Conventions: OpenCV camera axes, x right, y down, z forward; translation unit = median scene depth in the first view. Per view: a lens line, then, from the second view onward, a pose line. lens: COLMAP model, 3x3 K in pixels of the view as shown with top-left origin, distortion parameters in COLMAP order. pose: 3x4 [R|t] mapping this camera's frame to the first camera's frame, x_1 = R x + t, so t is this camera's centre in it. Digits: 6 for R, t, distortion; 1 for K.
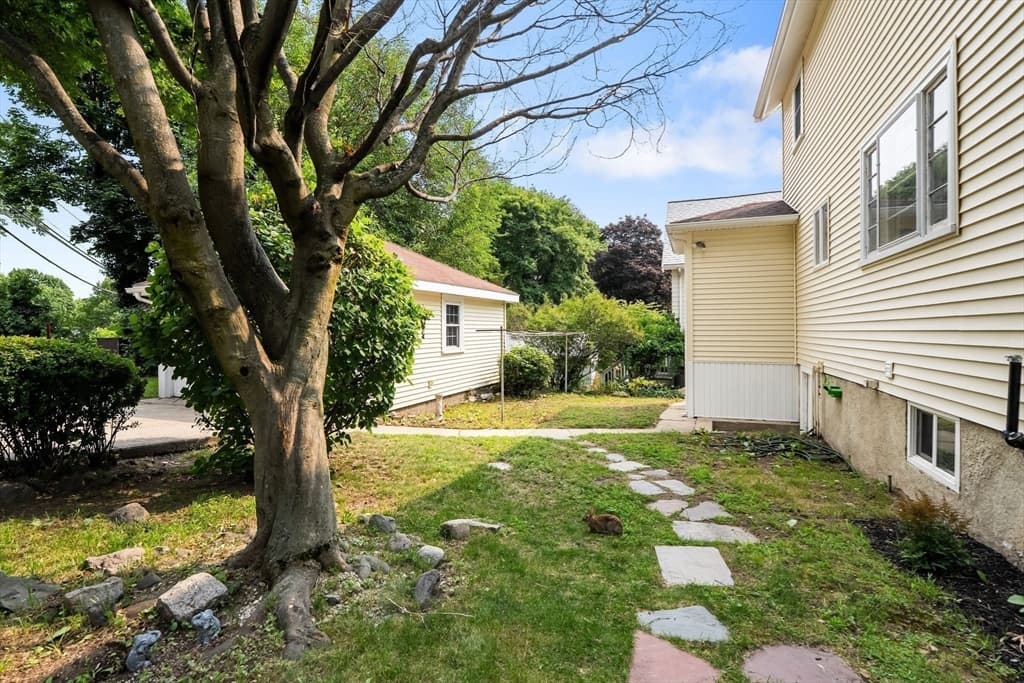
lens RADIAL K [[479.4, 0, 518.6], [0, 479.4, 330.9], [0, 0, 1]] dist [-0.001461, -0.000256]
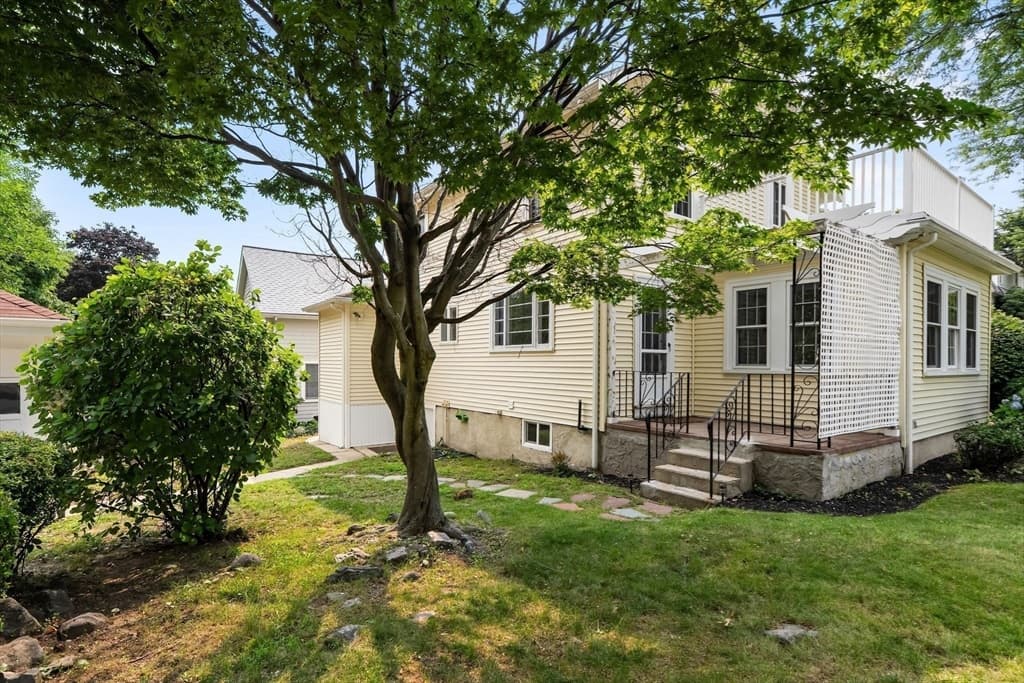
lens RADIAL K [[492.0, 0, 514.0], [0, 492.0, 364.8], [0, 0, 1]] dist [-0.002466, -0.000351]
pose [[0.549181, 0.004375, 0.835692, -0.852448], [-0.007172, 0.999974, -0.000523, -0.078434], [-0.835673, -0.005706, 0.549198, -0.171616]]
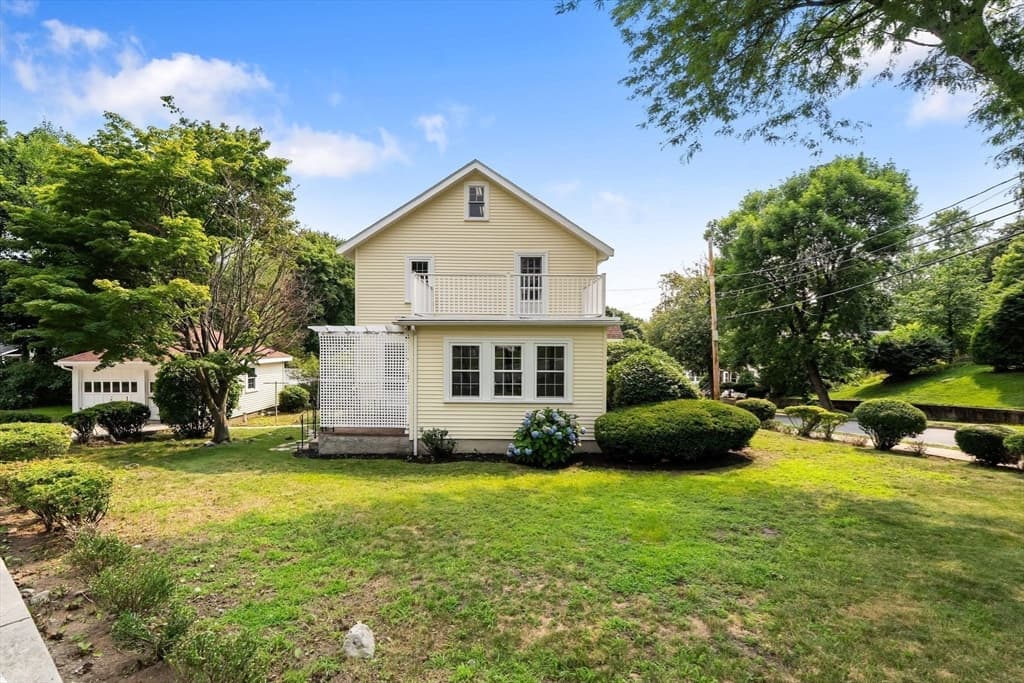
lens RADIAL K [[480.6, 0, 512.7], [0, 480.6, 347.2], [0, 0, 1]] dist [-0.004511, -0.000719]
pose [[0.933262, 0.007702, 0.359115, 0.312895], [-0.010127, 0.999937, 0.004872, -0.317357], [-0.359055, -0.008184, 0.933281, -2.476633]]
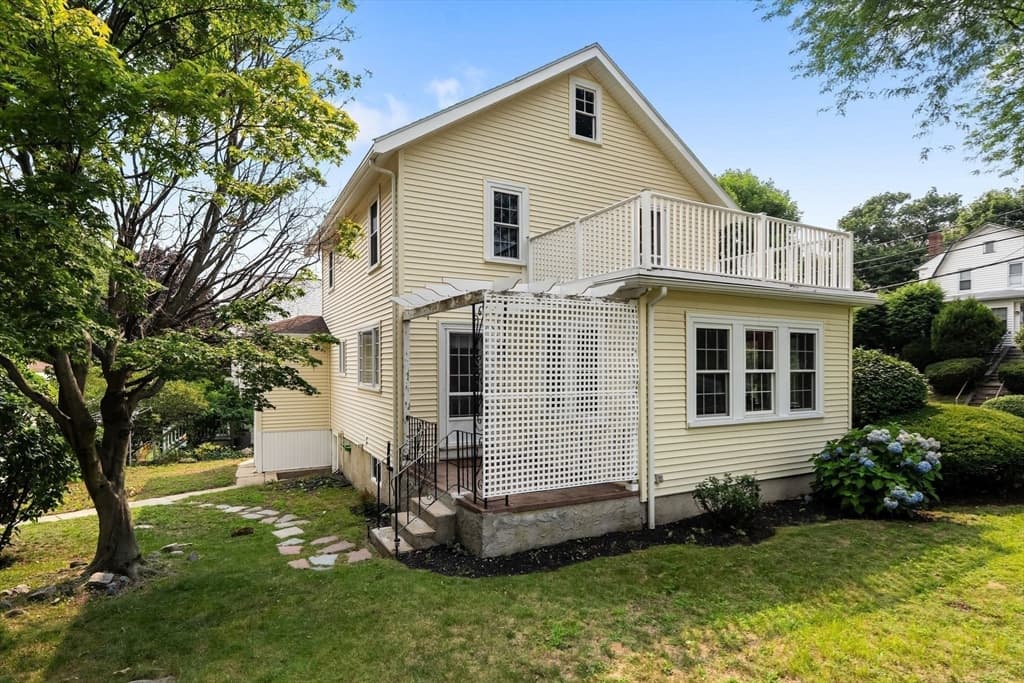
lens RADIAL K [[519.7, 0, 509.4], [0, 519.7, 367.4], [0, 0, 1]] dist [-0.001504, 0.000133]
pose [[0.662857, 0.001052, 0.748745, -0.483006], [-0.001255, 0.999999, -0.000293, -0.208714], [-0.748745, -0.000745, 0.662858, -0.897088]]
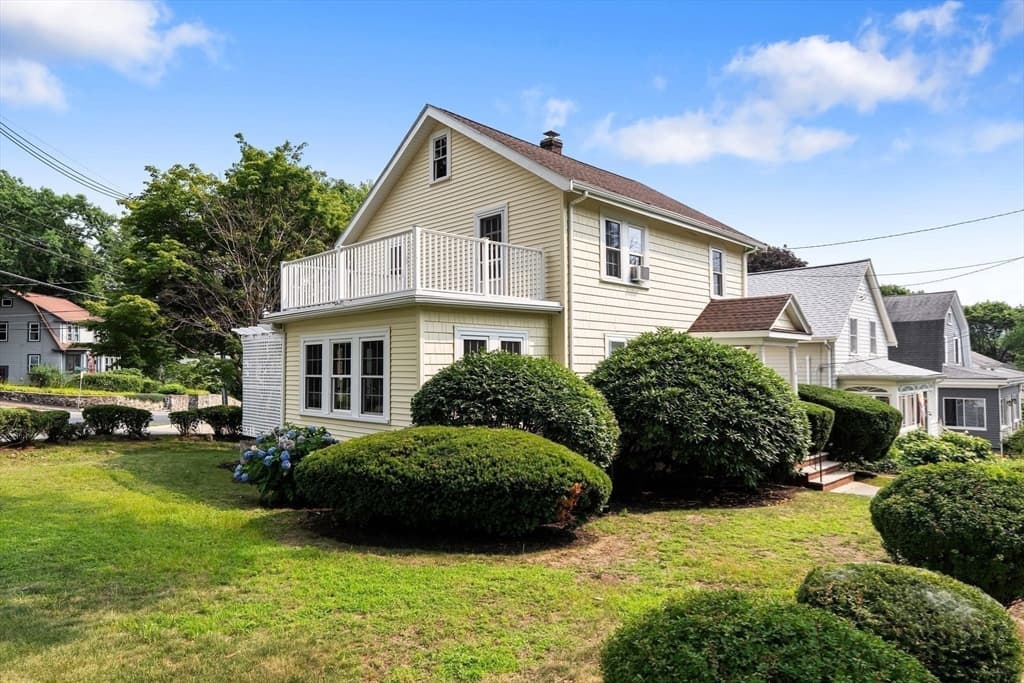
lens RADIAL K [[630.6, 0, 513.5], [0, 630.6, 324.5], [0, 0, 1]] dist [0.044927, -0.000264]
pose [[0.908298, -0.030455, -0.417213, 2.478785], [0.004138, 0.997952, -0.063839, -0.235464], [0.418303, 0.056259, 0.906564, -2.147743]]
